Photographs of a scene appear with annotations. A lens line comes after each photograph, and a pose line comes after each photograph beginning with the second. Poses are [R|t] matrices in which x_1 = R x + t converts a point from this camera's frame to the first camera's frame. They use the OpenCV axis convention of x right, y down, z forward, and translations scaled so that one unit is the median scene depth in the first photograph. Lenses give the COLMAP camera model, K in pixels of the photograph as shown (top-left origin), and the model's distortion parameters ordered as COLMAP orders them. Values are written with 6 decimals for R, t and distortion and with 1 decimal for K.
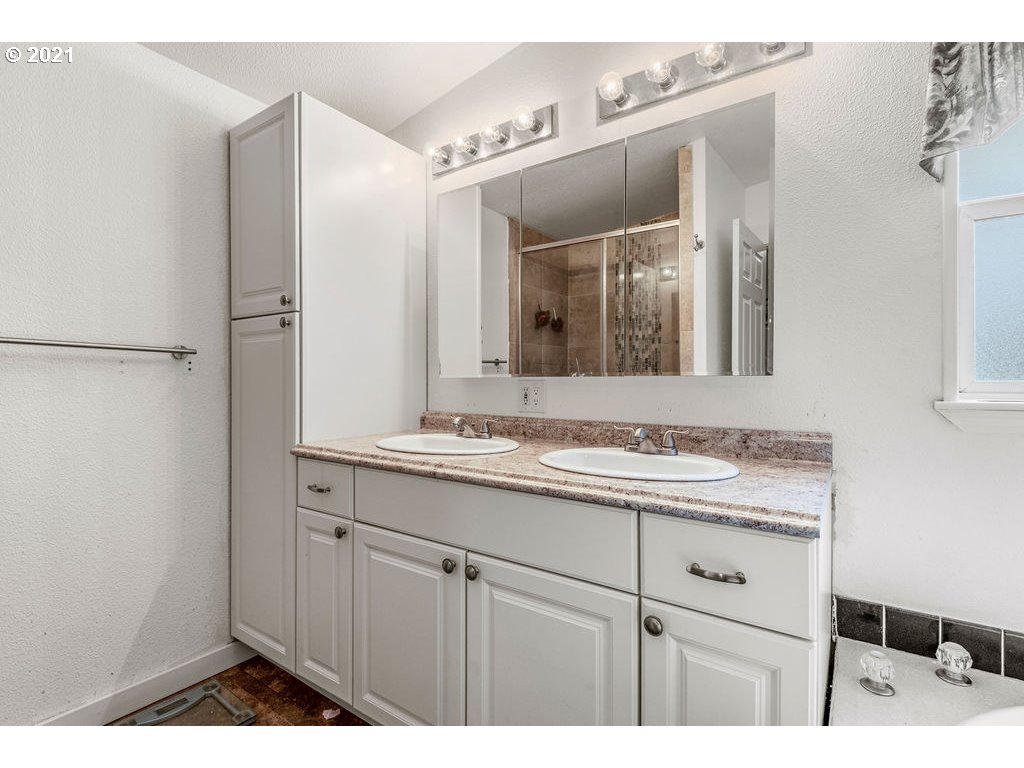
lens RADIAL K [[492.5, 0, 512.0], [0, 492.5, 384.0], [0, 0, 1]] dist [-0.001963, -0.000728]
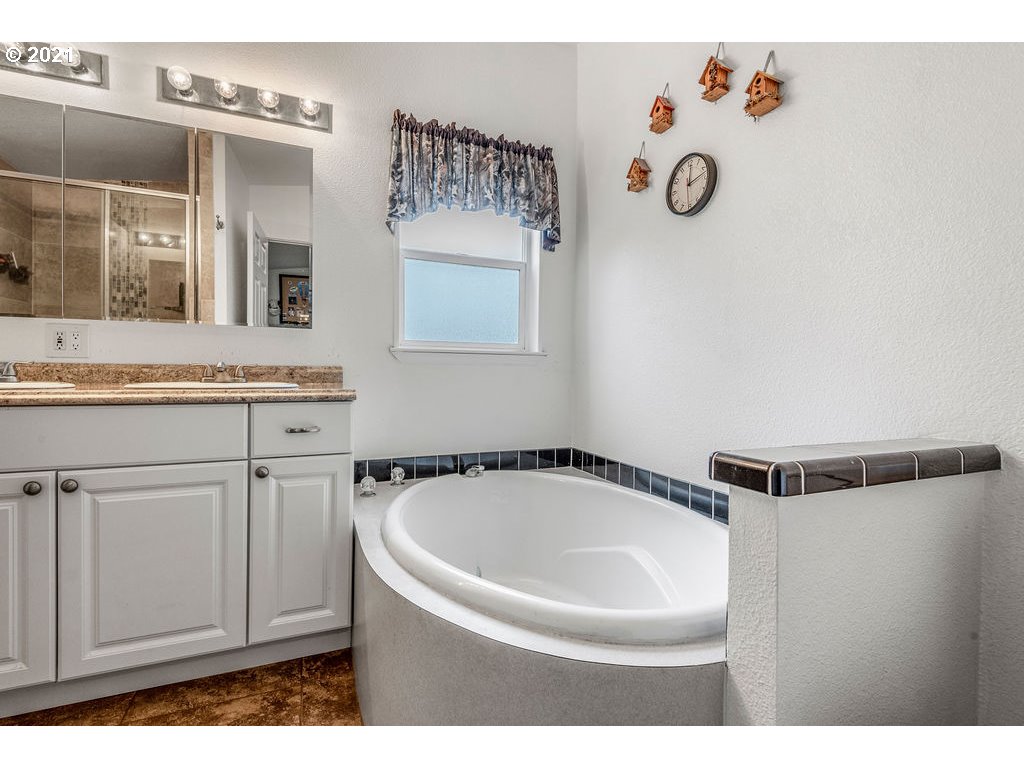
lens RADIAL K [[492.5, 0, 512.0], [0, 492.5, 384.0], [0, 0, 1]] dist [-0.001963, -0.000728]
pose [[0.536299, -0.007178, 0.843997, -0.455548], [-0.009652, 0.999846, 0.014636, 0.127121], [-0.843973, -0.015996, 0.536148, -0.389978]]
